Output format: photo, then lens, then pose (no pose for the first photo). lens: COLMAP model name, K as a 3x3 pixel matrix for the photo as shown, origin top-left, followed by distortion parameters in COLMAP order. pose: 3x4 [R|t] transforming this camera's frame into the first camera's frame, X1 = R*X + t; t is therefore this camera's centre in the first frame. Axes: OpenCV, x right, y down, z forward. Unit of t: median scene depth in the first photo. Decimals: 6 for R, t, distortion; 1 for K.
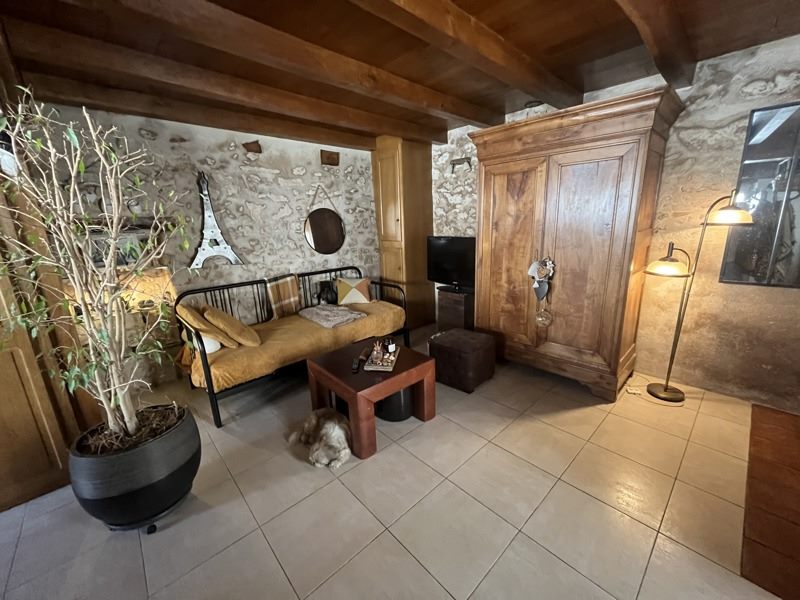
lens RADIAL K [[323.5, 0, 400.0], [0, 323.5, 300.0], [0, 0, 1]] dist [-0.002487, -0.000329]
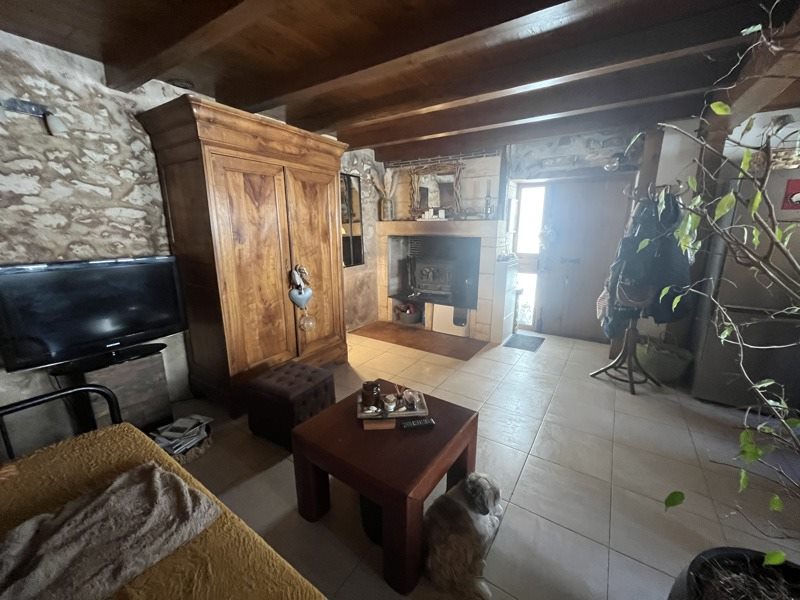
lens RADIAL K [[323.5, 0, 400.0], [0, 323.5, 300.0], [0, 0, 1]] dist [-0.002487, -0.000329]
pose [[-0.229943, -0.181527, 0.956124, -0.169619], [0.244332, 0.940216, 0.237267, -0.051892], [-0.942034, 0.288170, -0.171844, 0.242758]]
